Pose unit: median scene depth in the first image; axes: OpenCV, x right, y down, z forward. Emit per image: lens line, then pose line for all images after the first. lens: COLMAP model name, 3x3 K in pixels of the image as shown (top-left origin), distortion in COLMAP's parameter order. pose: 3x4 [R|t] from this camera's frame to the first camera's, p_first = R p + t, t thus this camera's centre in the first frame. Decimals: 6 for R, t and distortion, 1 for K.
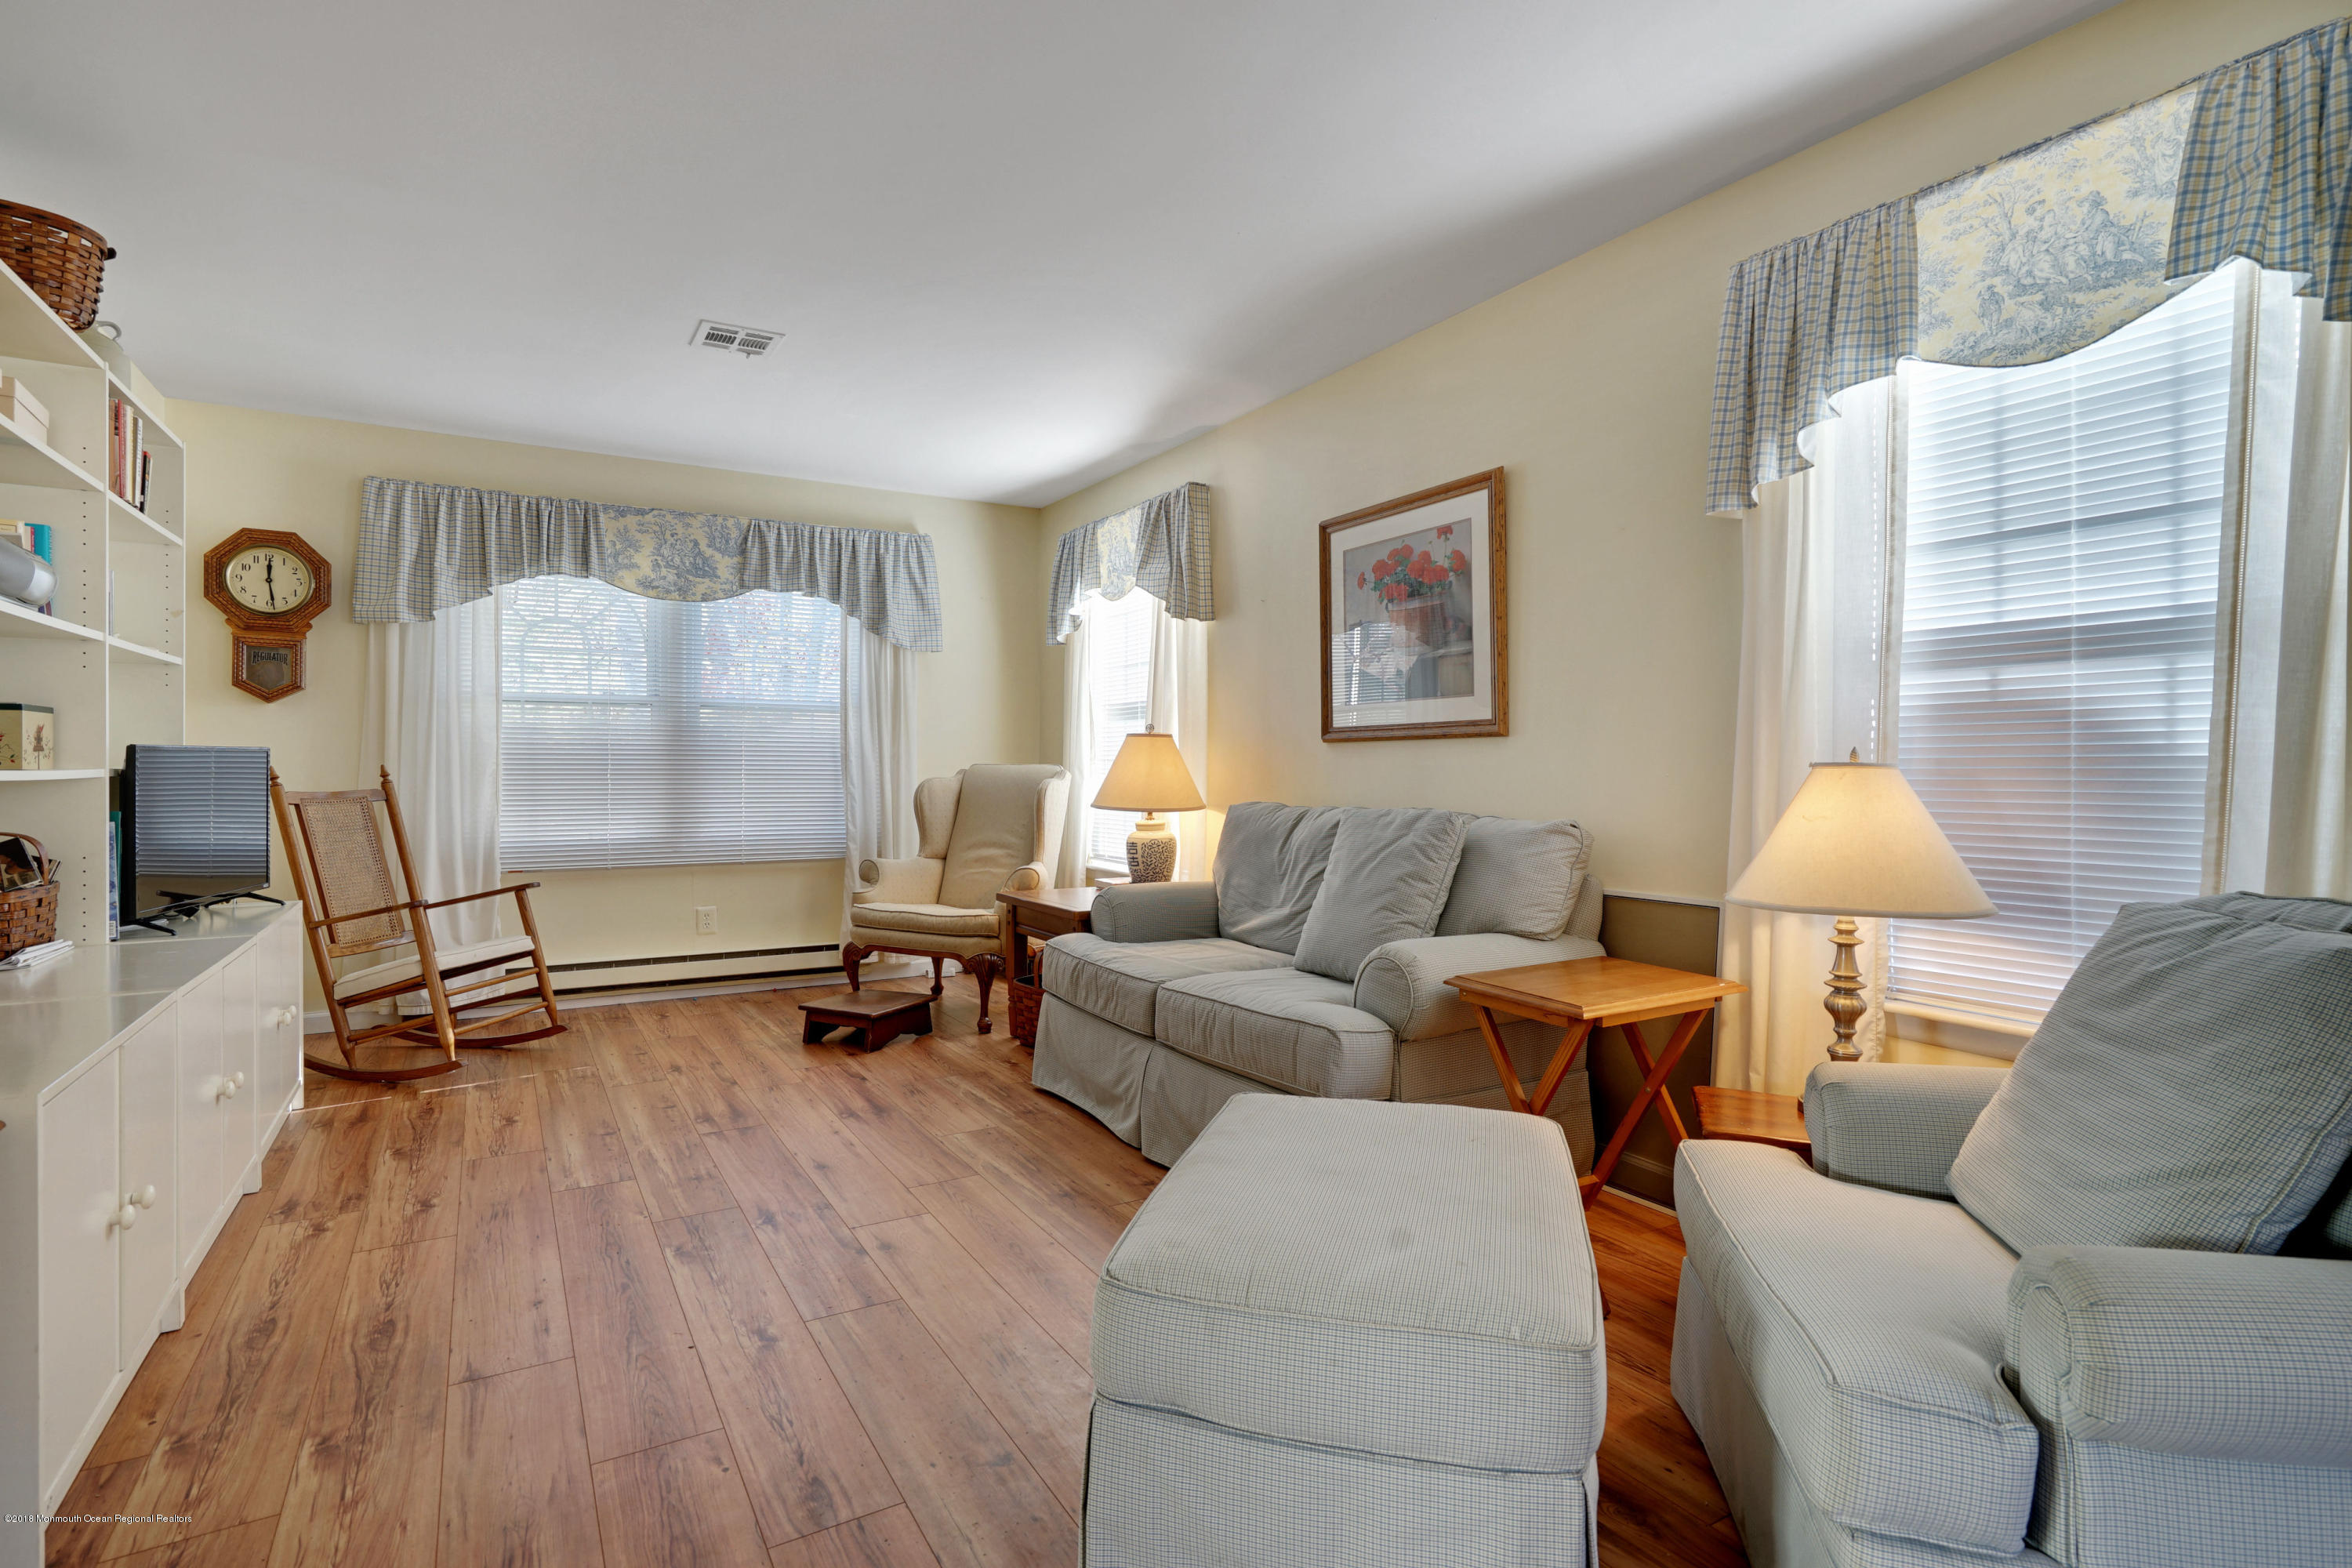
lens RADIAL K [[1119.2, 0, 1181.8], [0, 1119.2, 783.3], [0, 0, 1]] dist [-0.000811, 0.000982]
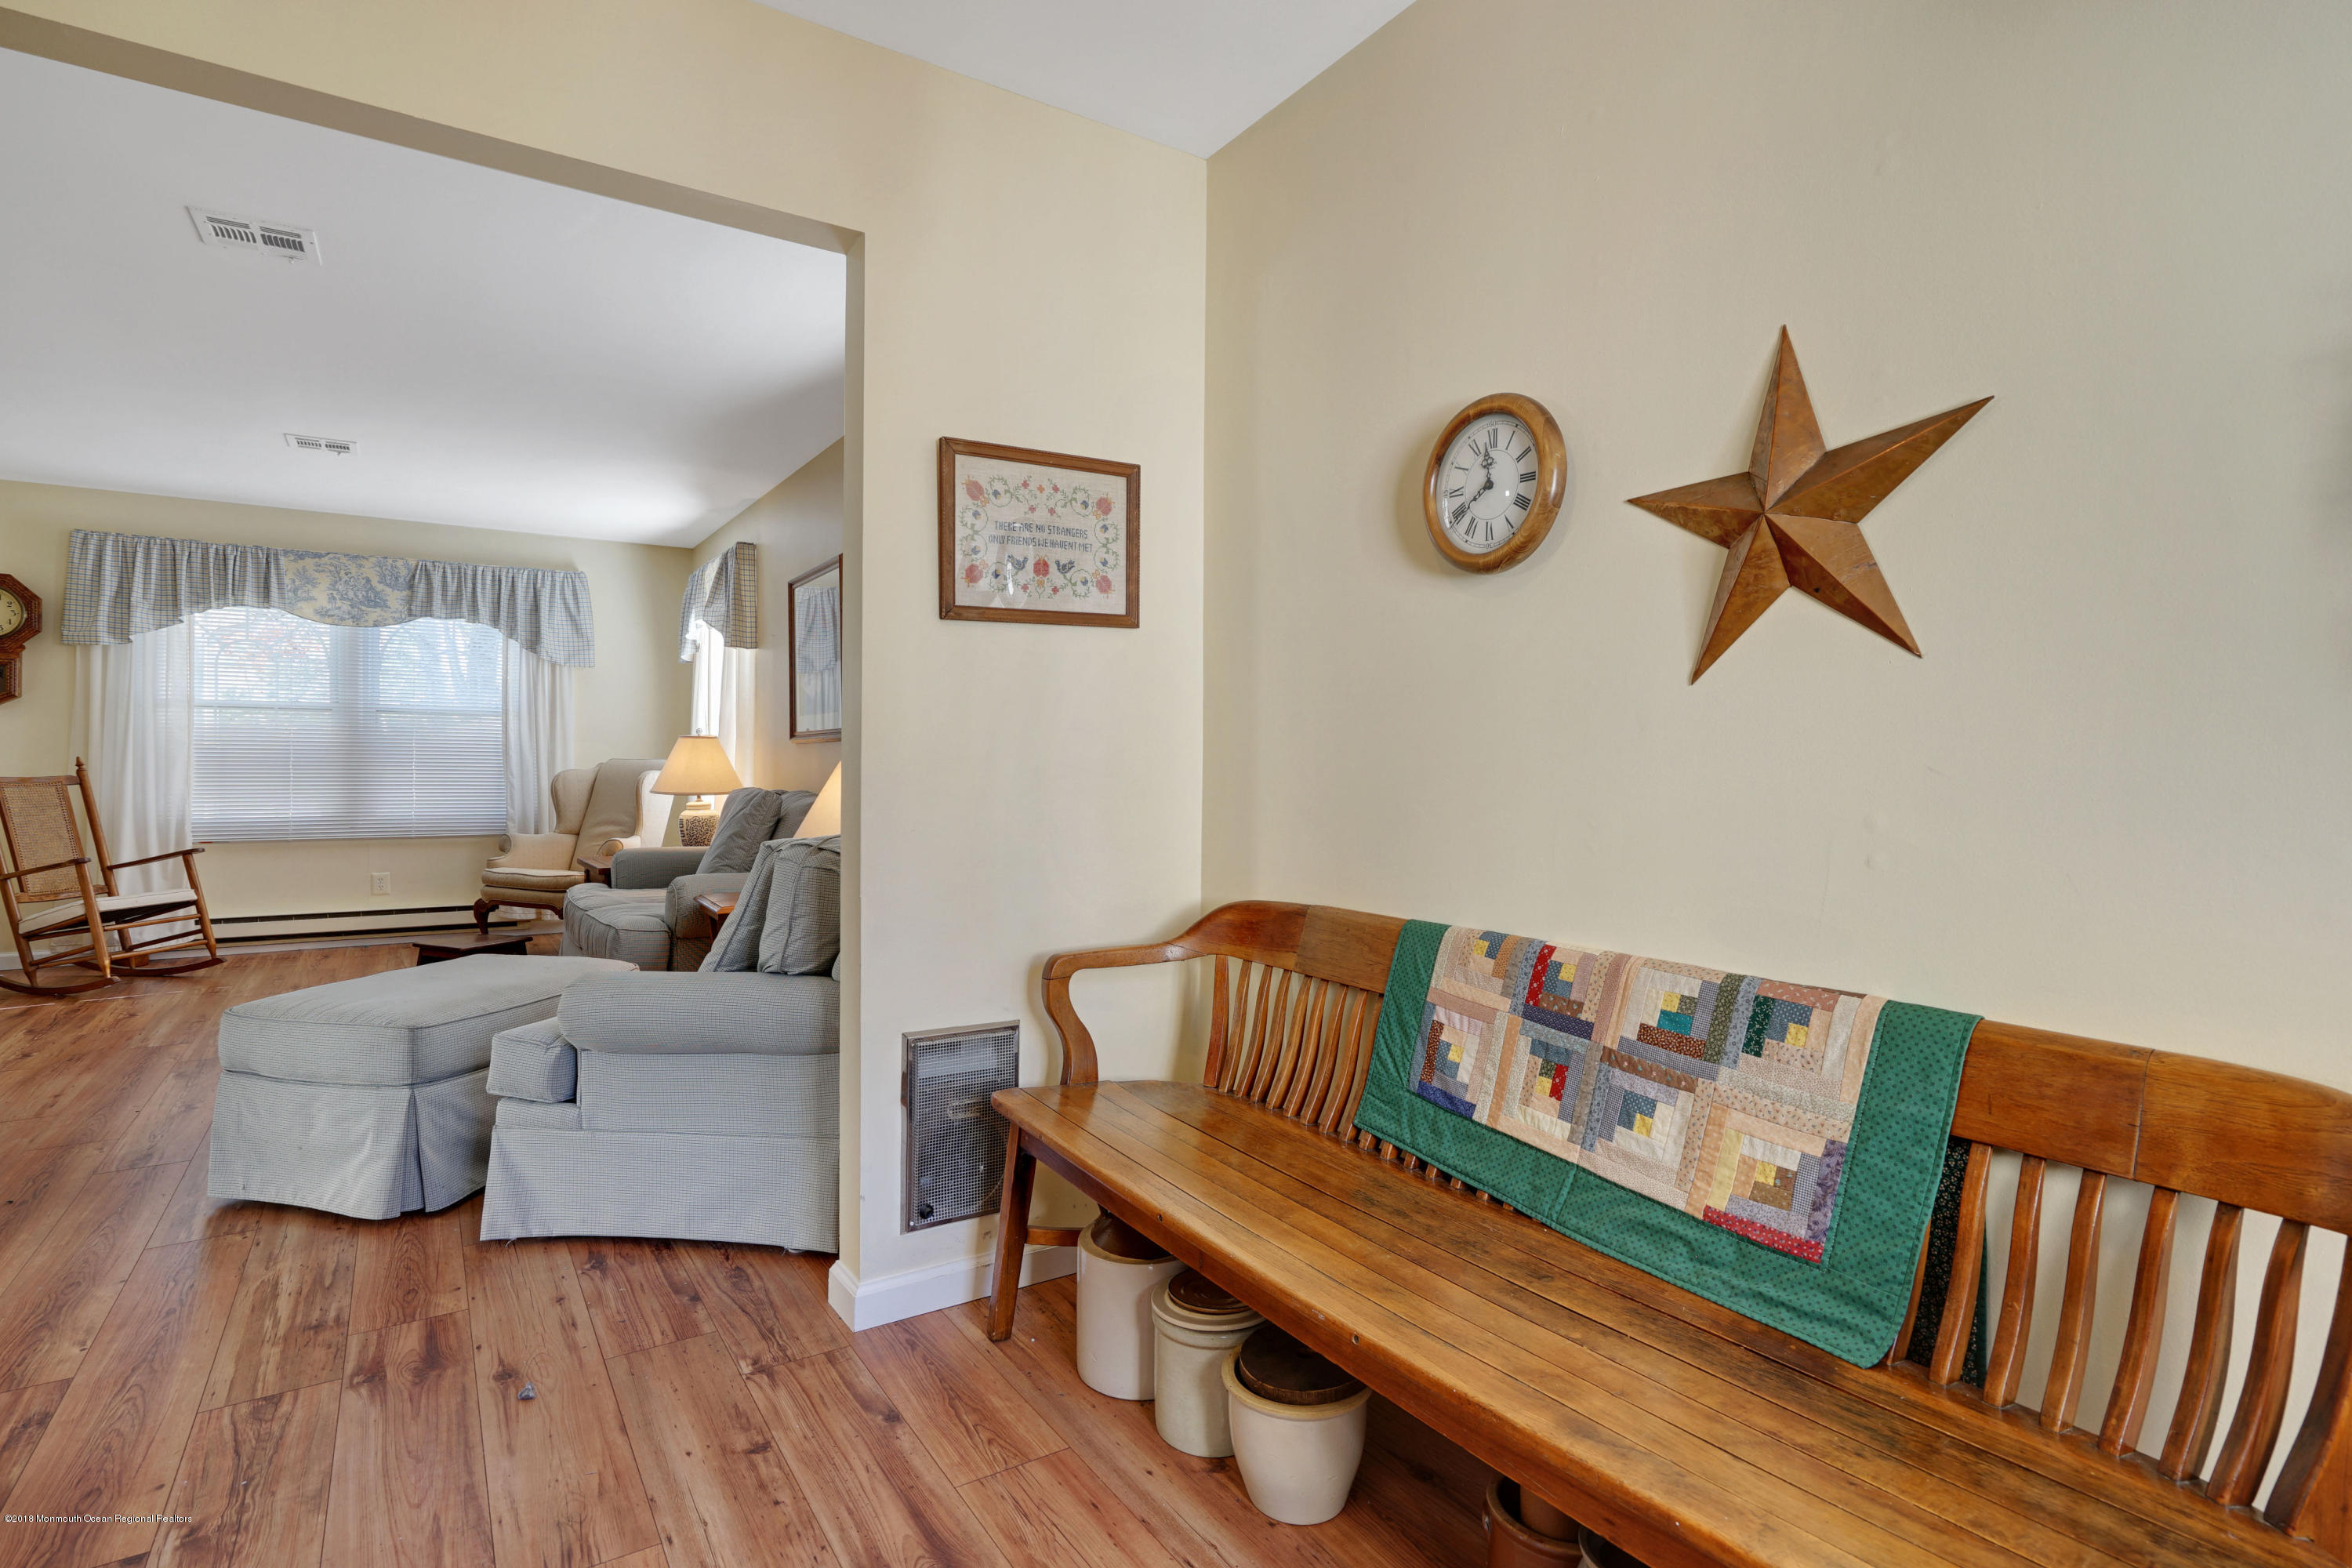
lens RADIAL K [[1119.2, 0, 1171.4], [0, 1119.2, 782.6], [0, 0, 1]] dist [-0.000811, 0.000982]
pose [[0.998934, 0.003509, 0.046031, 0.435974], [-0.003549, 0.999993, 0.000800, 0.007052], [-0.046028, -0.000962, 0.998940, -0.308589]]
